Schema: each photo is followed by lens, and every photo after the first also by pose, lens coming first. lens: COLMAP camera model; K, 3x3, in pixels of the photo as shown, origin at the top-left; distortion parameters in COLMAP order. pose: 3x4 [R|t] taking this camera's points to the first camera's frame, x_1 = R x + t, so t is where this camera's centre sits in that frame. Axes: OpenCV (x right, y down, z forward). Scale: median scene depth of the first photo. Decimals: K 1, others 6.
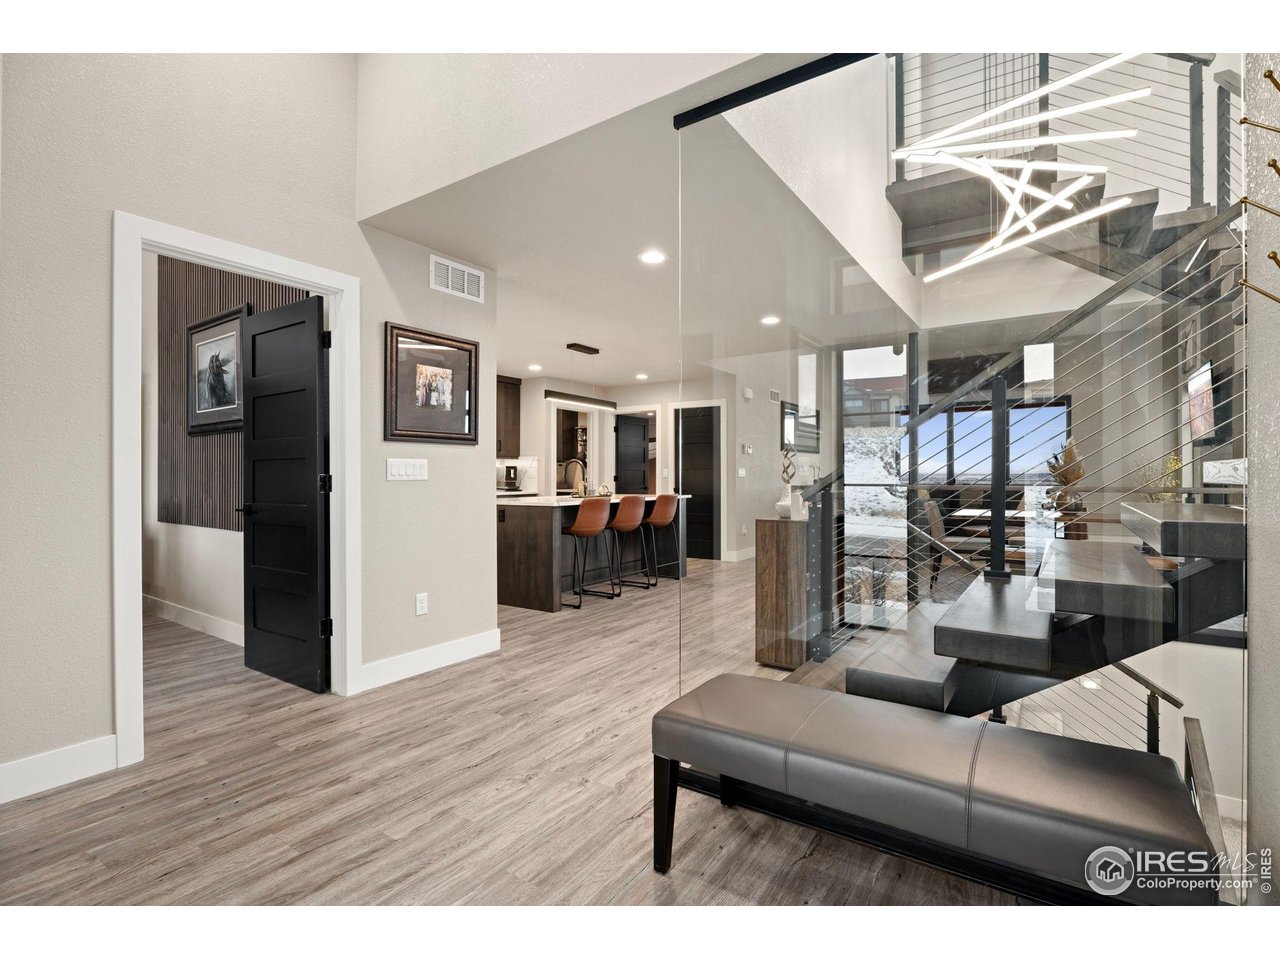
lens RADIAL K [[615.2, 0, 638.4], [0, 615.2, 478.1], [0, 0, 1]] dist [0.000665, 0.000025]
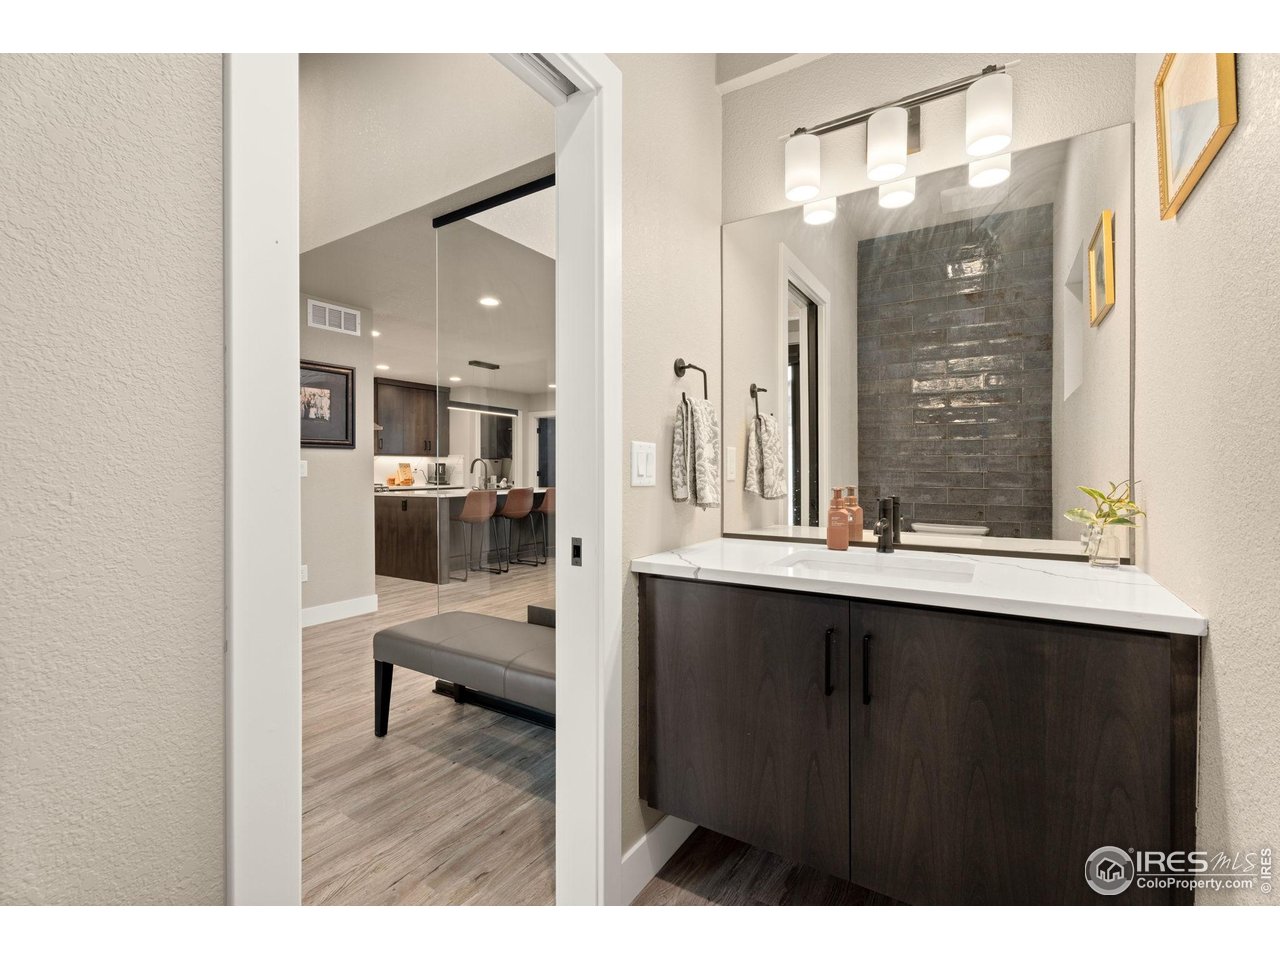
lens RADIAL K [[573.4, 0, 638.7], [0, 573.4, 477.5], [0, 0, 1]] dist [0.001130, 0.000092]
pose [[0.999586, -0.002187, 0.028685, 0.287036], [0.001897, 0.999947, 0.010158, -0.005964], [-0.028705, -0.010099, 0.999537, -0.192970]]
